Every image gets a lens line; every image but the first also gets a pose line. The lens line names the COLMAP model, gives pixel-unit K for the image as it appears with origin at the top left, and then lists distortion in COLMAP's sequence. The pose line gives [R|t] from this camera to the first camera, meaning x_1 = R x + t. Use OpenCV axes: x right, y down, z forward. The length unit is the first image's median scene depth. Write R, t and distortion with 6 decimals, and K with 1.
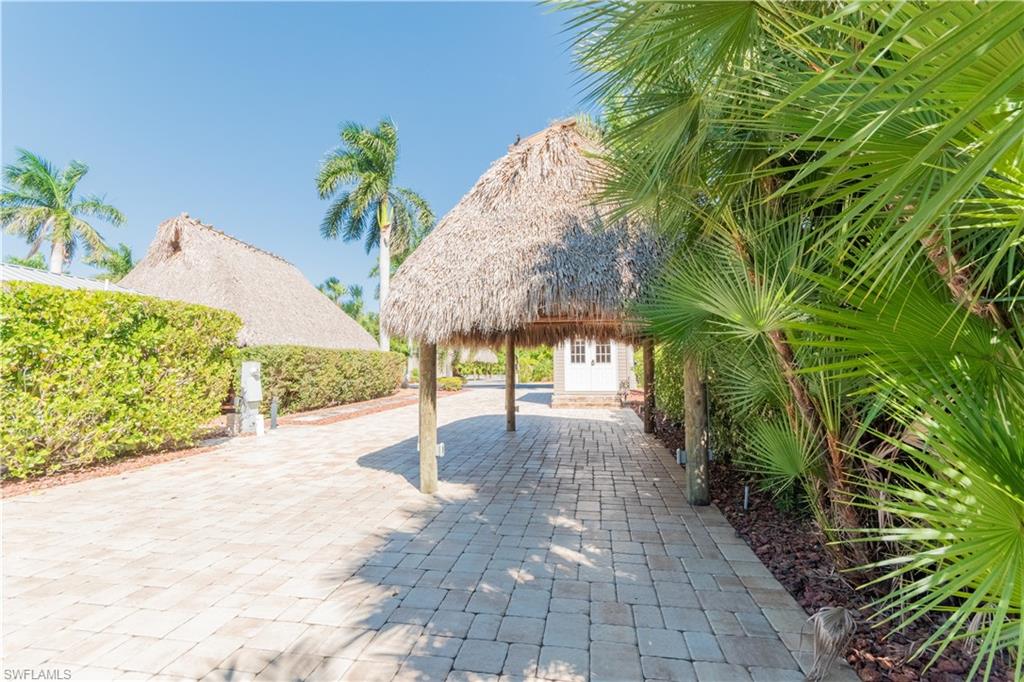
lens RADIAL K [[447.4, 0, 512.0], [0, 447.4, 341.0], [0, 0, 1]] dist [0.017406, -0.000181]
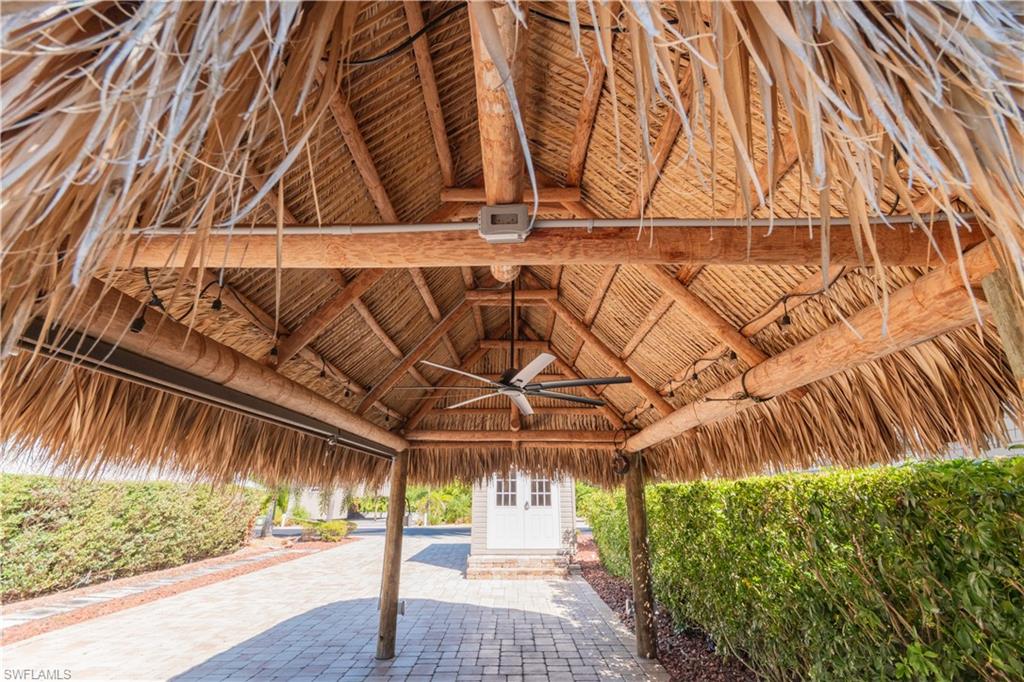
lens RADIAL K [[447.4, 0, 512.0], [0, 447.4, 341.0], [0, 0, 1]] dist [0.017406, -0.000181]
pose [[0.983371, 0.069648, 0.167724, 0.018210], [-0.019406, 0.958551, -0.284260, -0.000188], [-0.180570, 0.276278, 0.943962, 0.256203]]
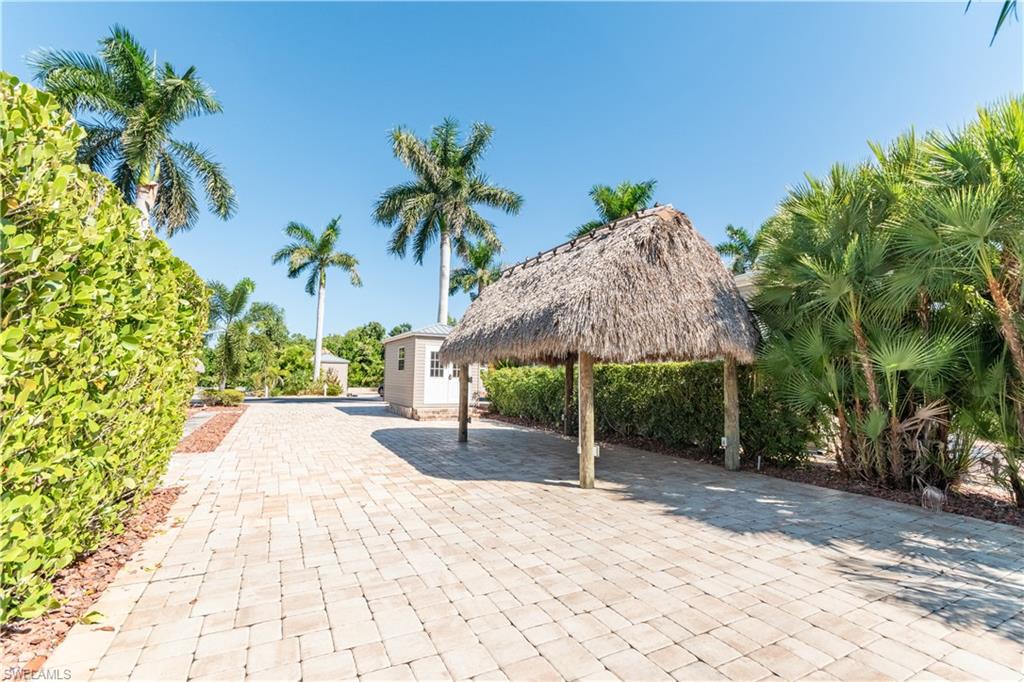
lens RADIAL K [[447.4, 0, 512.0], [0, 447.4, 341.0], [0, 0, 1]] dist [0.017406, -0.000181]
pose [[0.791254, 0.069041, 0.607578, -0.368728], [-0.051641, 0.997601, -0.046107, 0.004482], [-0.609304, 0.005106, 0.792921, 0.061720]]
